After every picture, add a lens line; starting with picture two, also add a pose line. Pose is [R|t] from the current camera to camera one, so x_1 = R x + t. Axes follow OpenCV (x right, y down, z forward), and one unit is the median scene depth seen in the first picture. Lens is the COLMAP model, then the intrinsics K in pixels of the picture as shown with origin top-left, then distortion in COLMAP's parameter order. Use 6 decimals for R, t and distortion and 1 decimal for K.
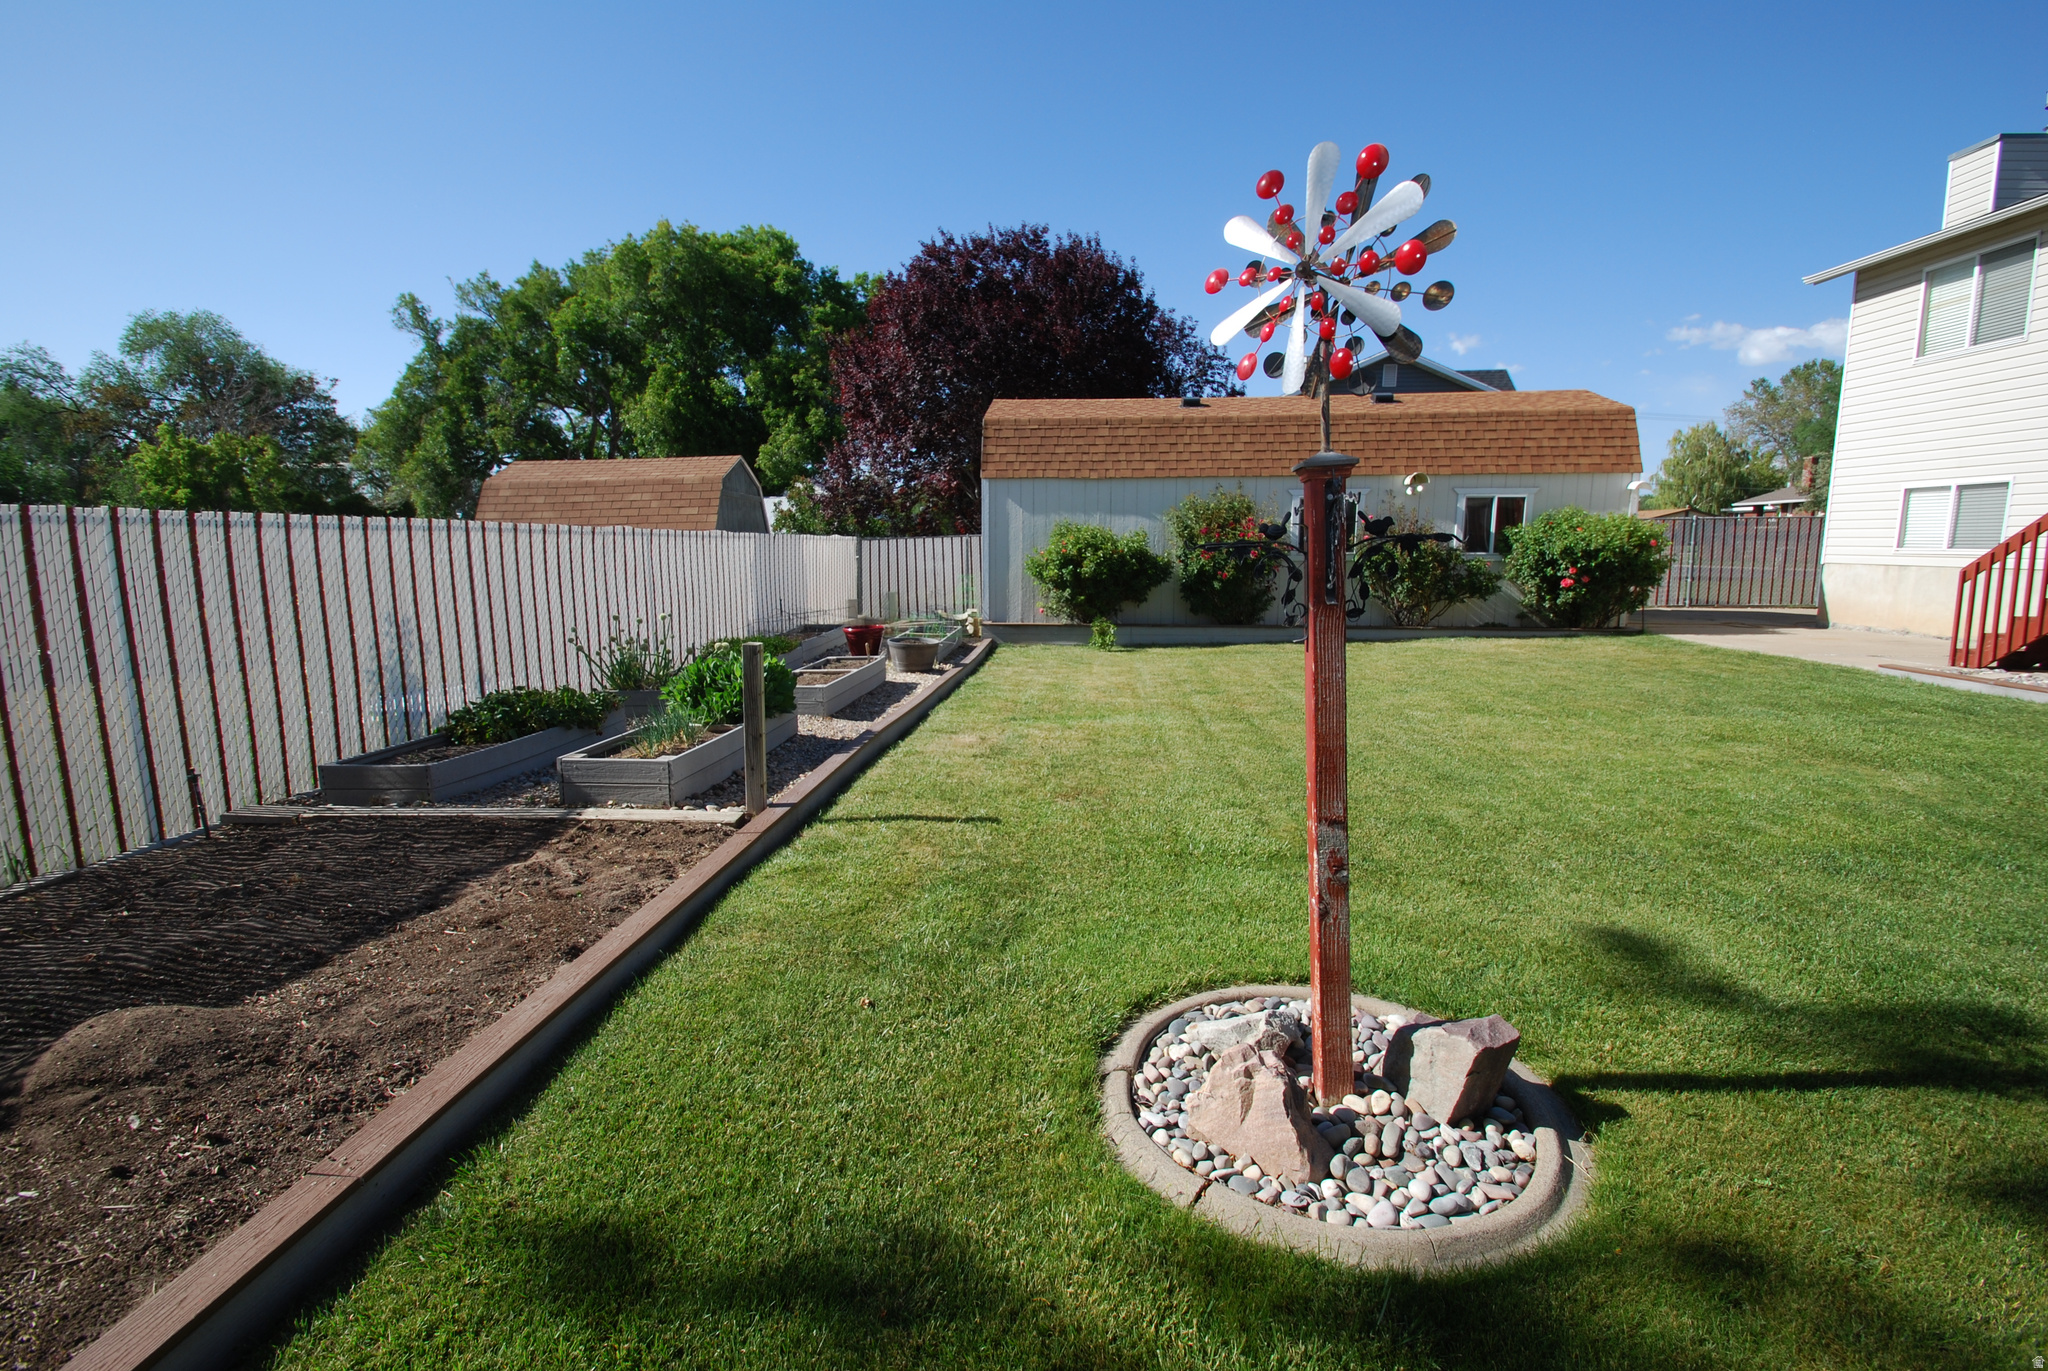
lens RADIAL K [[880.0, 0, 1020.5], [0, 880.0, 674.7], [0, 0, 1]] dist [0.012315, -0.017925]
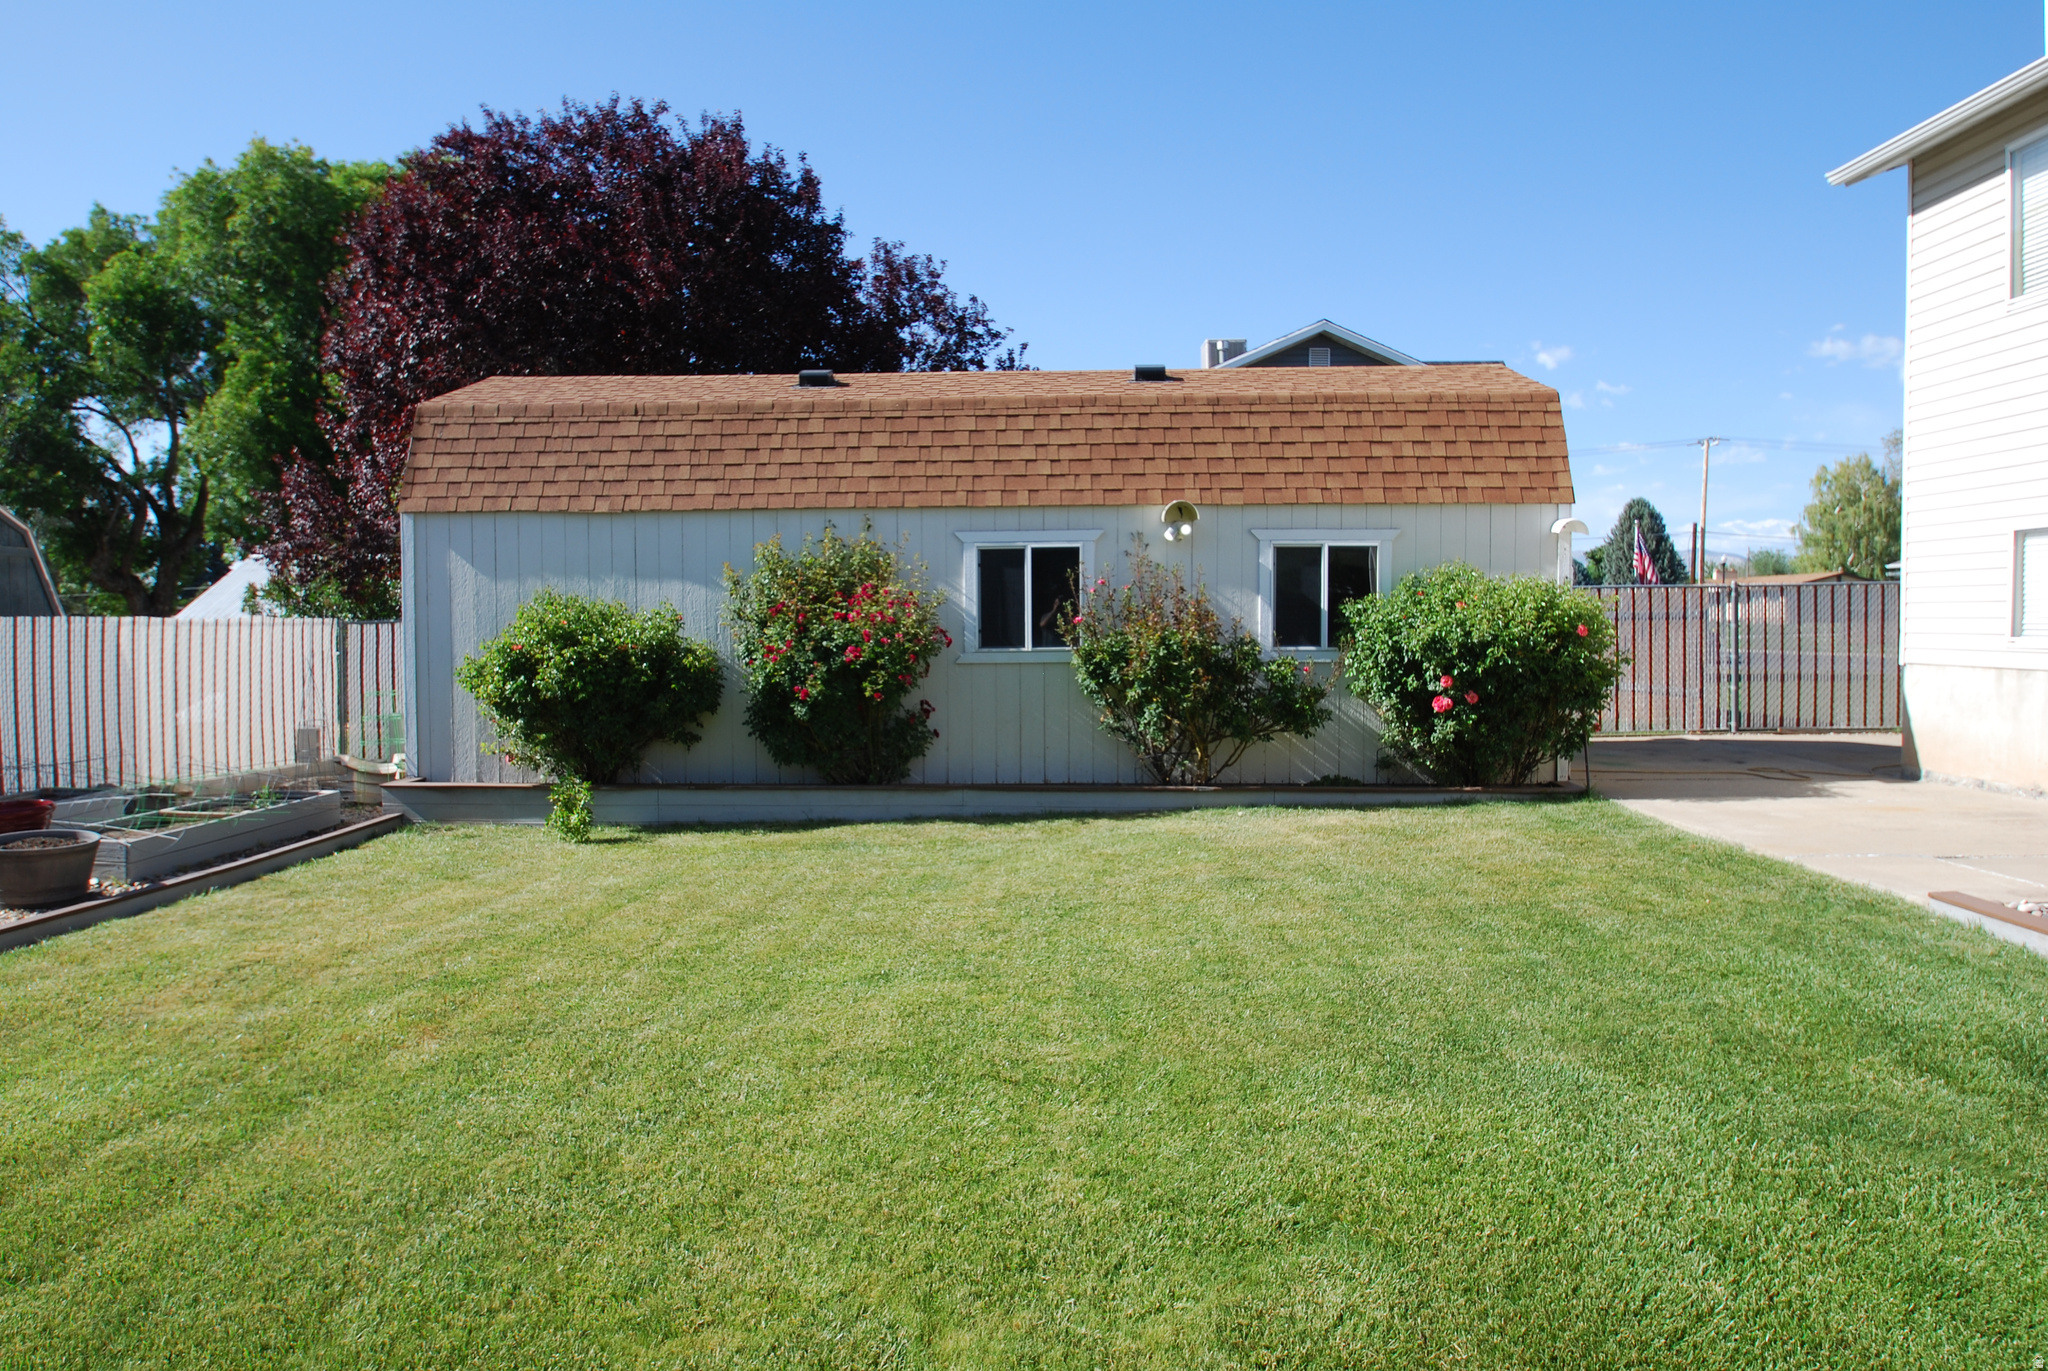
lens RADIAL K [[1295.8, 0, 1024.0], [0, 1295.8, 685.5], [0, 0, 1]] dist [-0.070278, 0.037461]
pose [[0.998038, -0.006386, 0.062289, 0.296306], [0.012424, 0.995203, -0.097042, -0.039812], [-0.061370, 0.097625, 0.993329, 0.223113]]
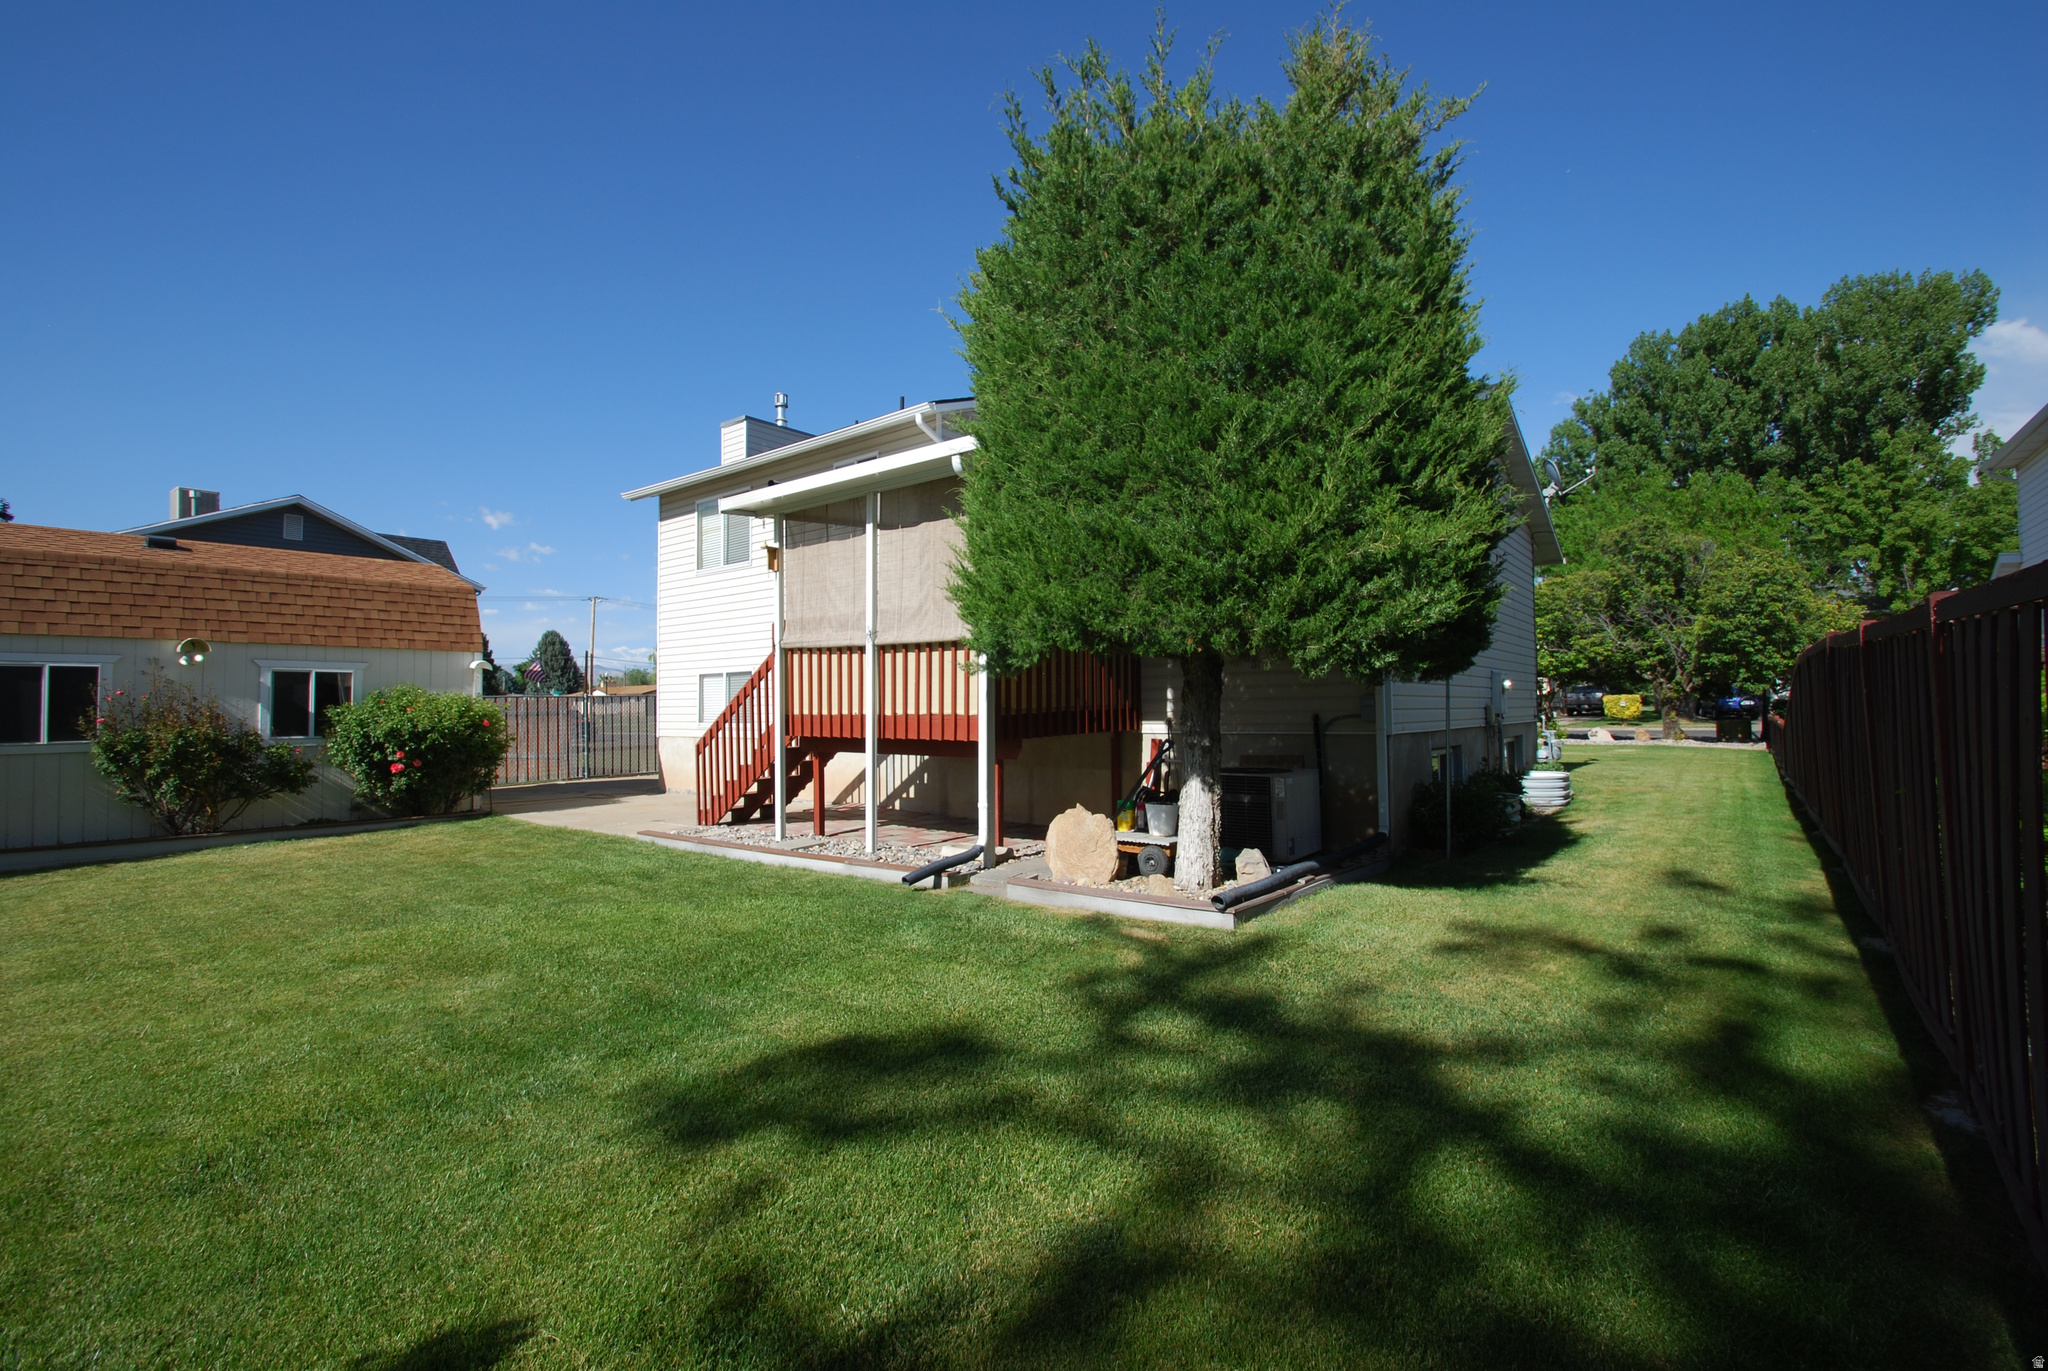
lens RADIAL K [[889.6, 0, 984.4], [0, 889.6, 674.9], [0, 0, 1]] dist [0.014580, -0.018619]
pose [[0.573436, 0.027696, 0.818782, 0.199426], [0.128499, 0.984017, -0.123279, -0.007687], [-0.809110, 0.175905, 0.560713, -0.013082]]
